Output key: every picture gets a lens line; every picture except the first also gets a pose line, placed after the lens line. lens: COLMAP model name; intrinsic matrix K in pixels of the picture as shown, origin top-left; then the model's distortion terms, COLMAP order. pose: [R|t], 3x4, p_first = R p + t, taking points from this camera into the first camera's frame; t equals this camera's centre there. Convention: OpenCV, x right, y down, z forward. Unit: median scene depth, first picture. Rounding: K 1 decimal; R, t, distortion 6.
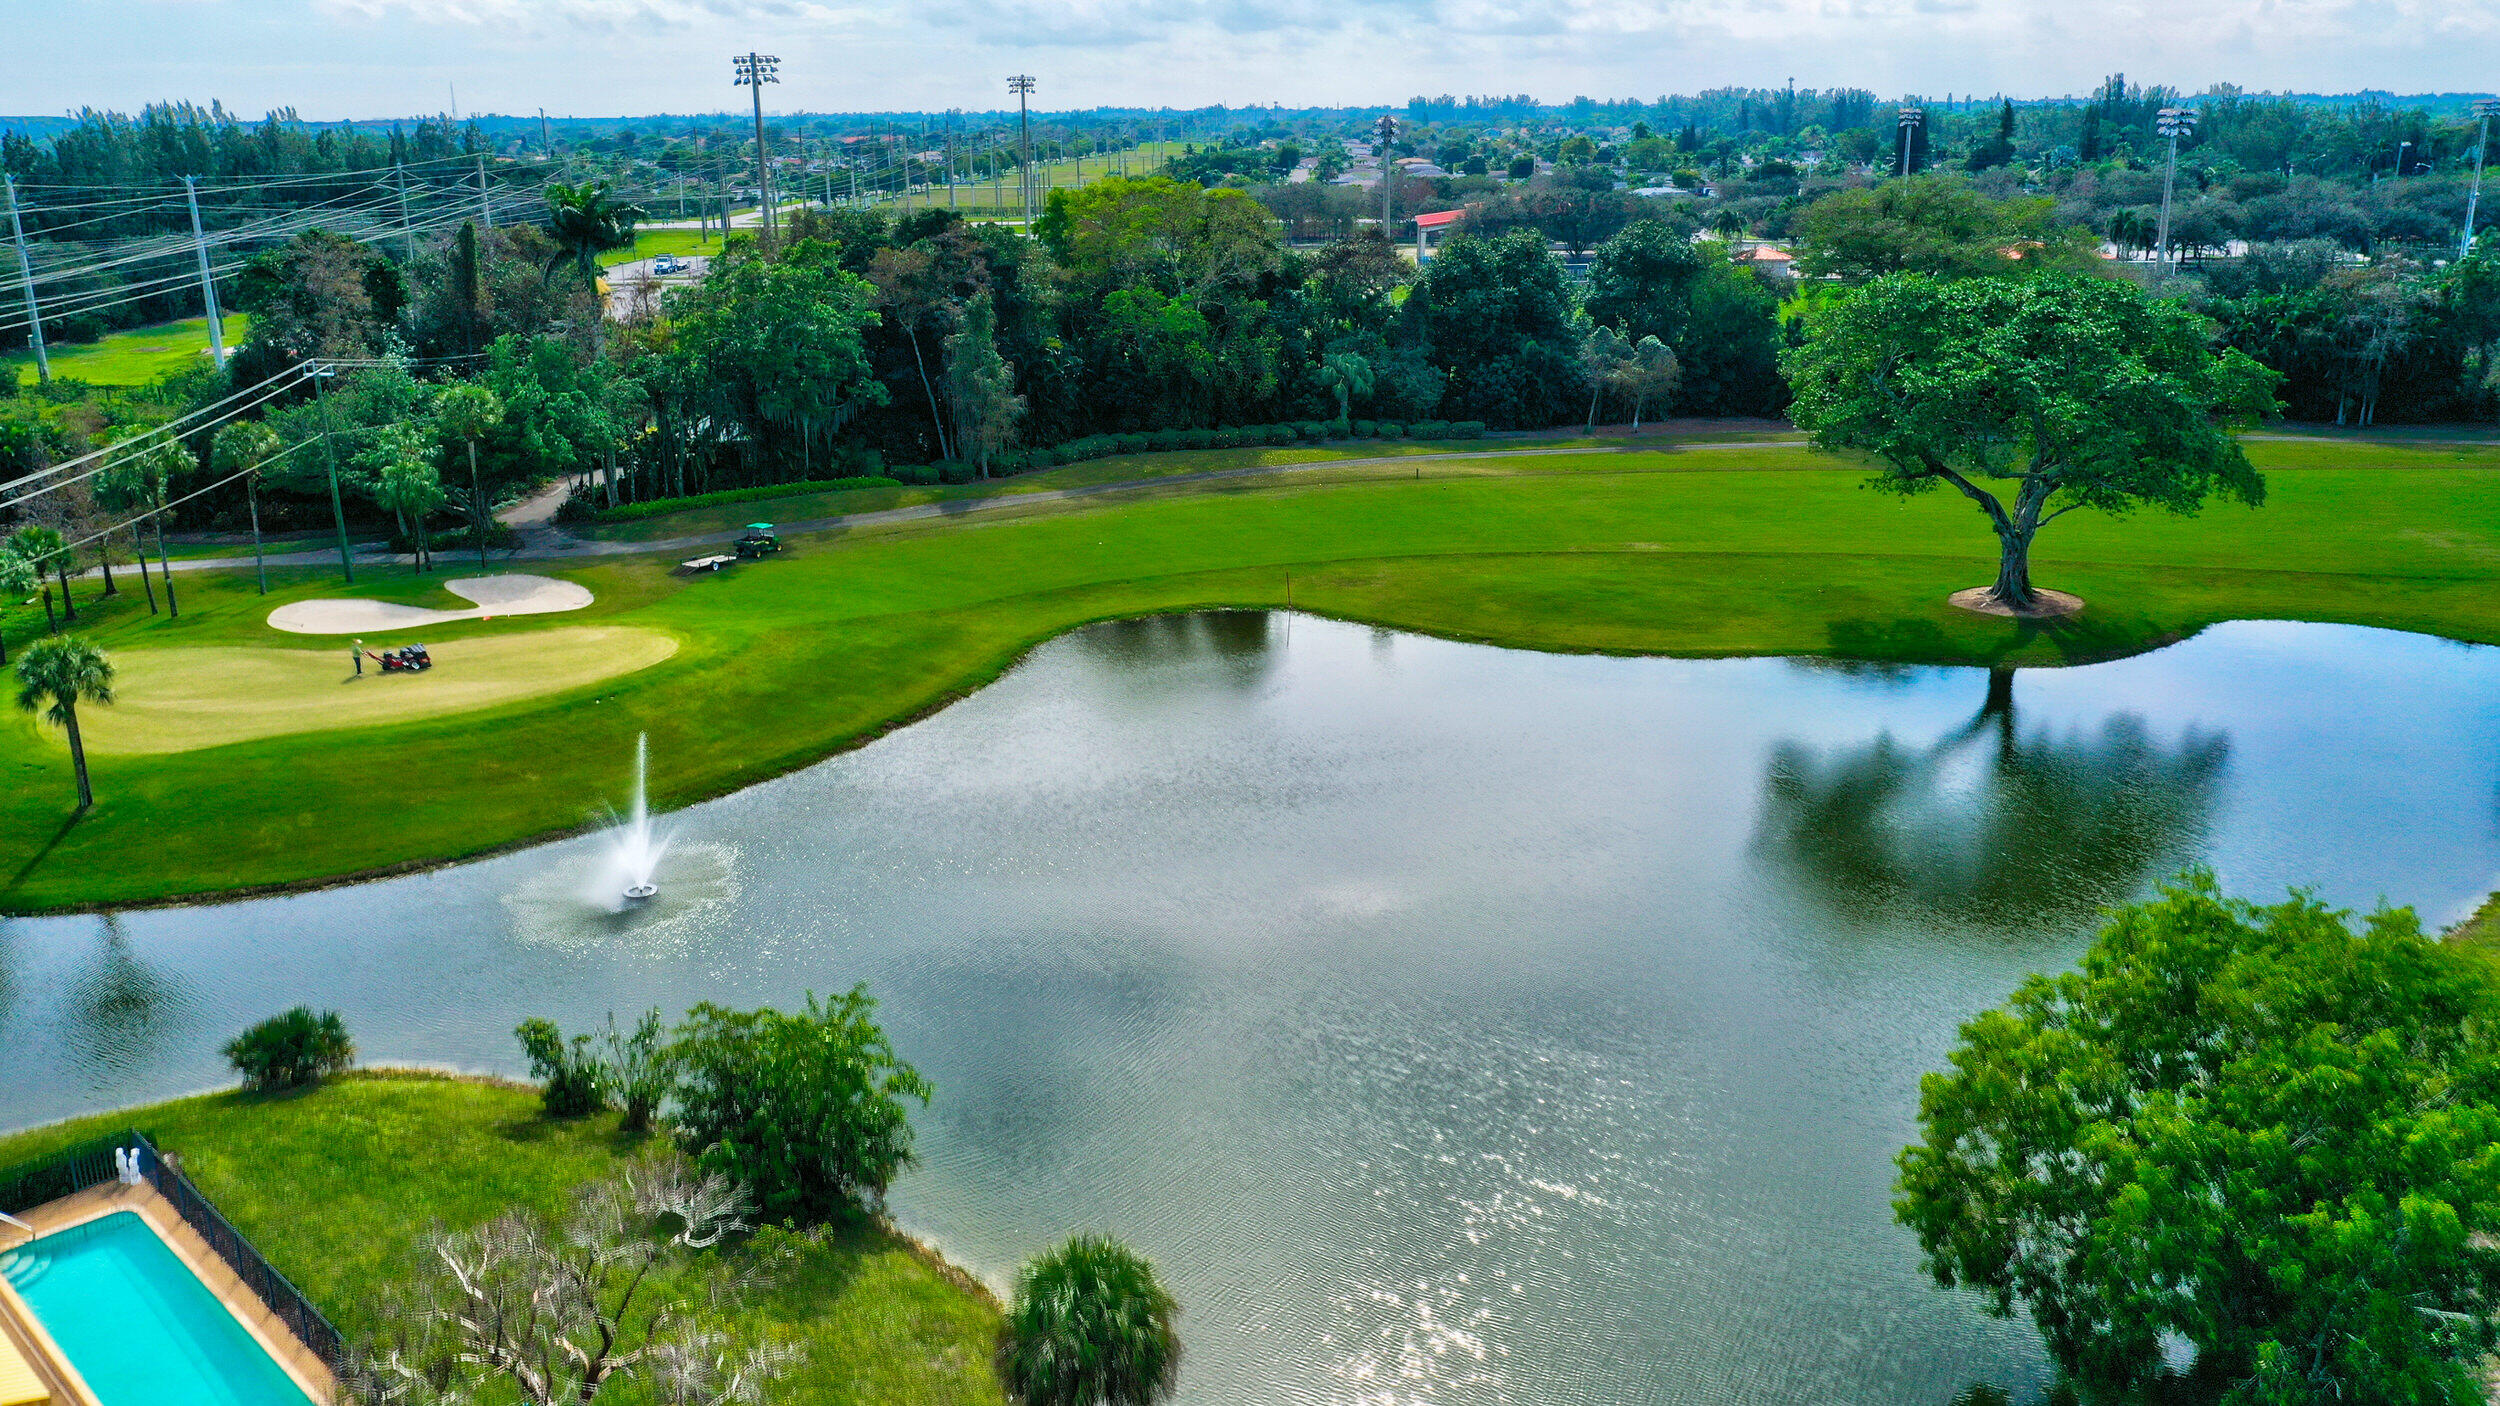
lens RADIAL K [[1973.0, 0, 1250.0], [0, 1973.0, 703.0], [0, 0, 1]] dist [-0.000923, 0.000621]
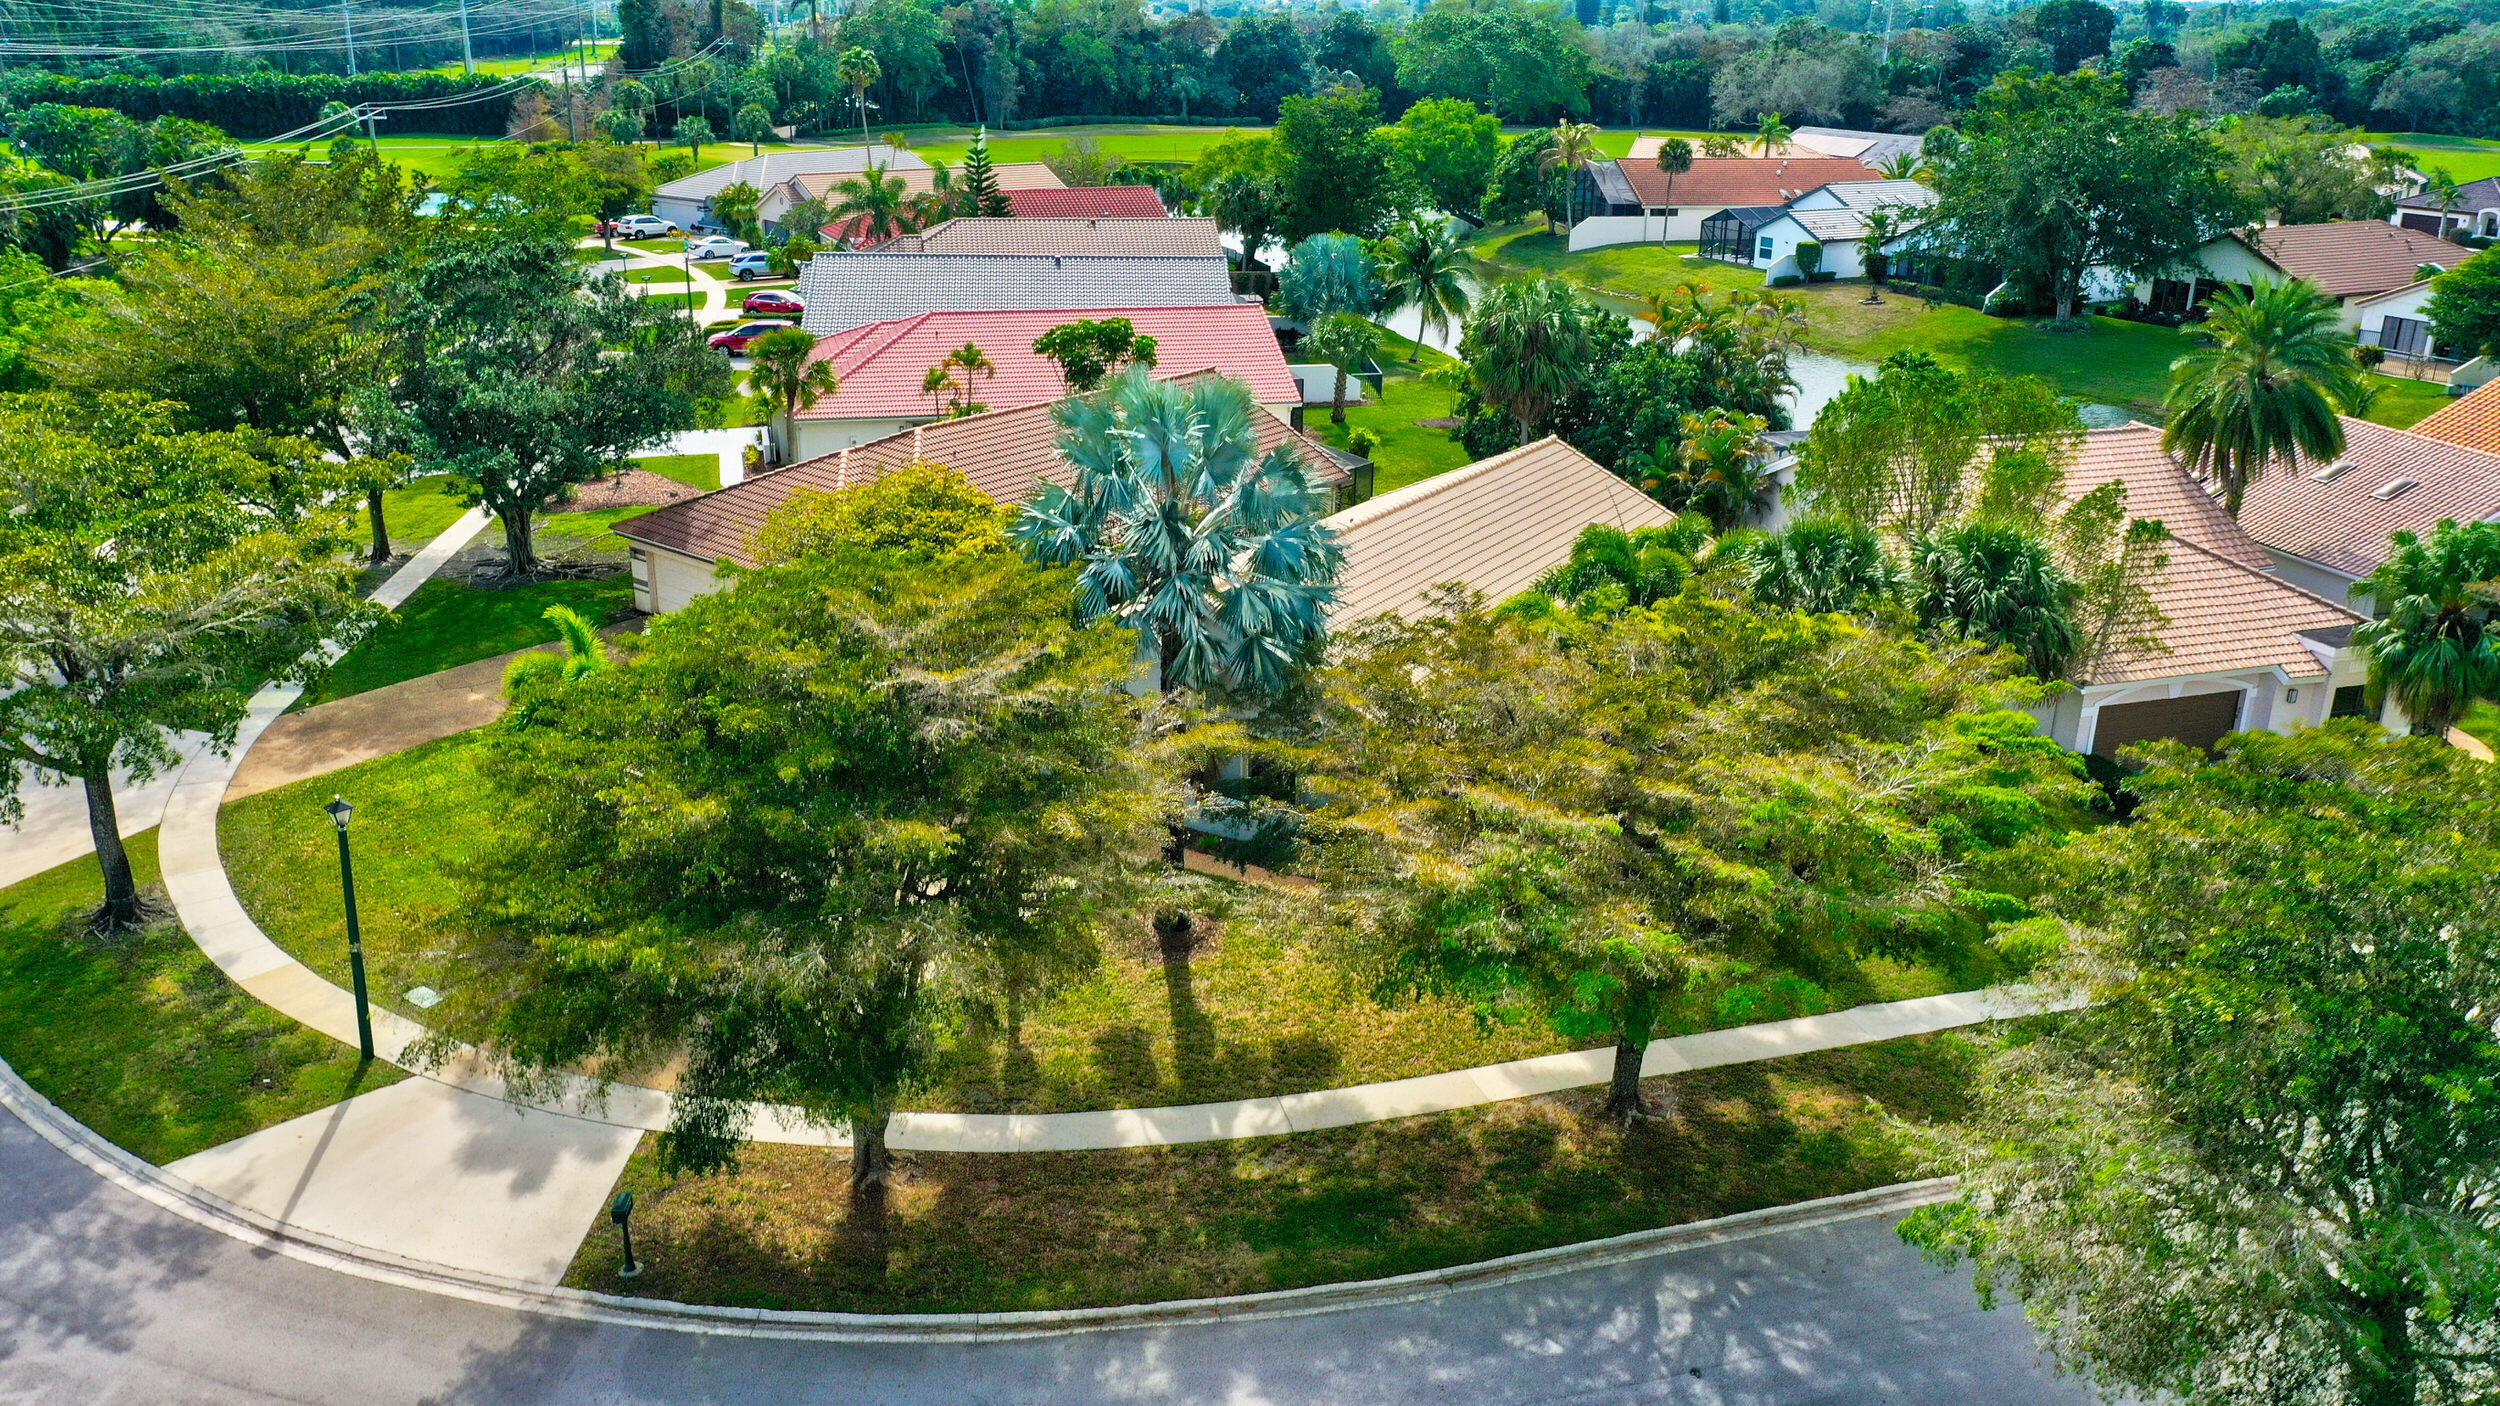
lens RADIAL K [[1946.5, 0, 1250.0], [0, 1946.5, 703.0], [0, 0, 1]] dist [-0.008698, 0.004400]
pose [[0.993377, -0.015183, 0.113896, -0.117522], [0.008293, 0.998120, 0.060724, 0.326320], [-0.114603, -0.059377, 0.991635, -0.928055]]
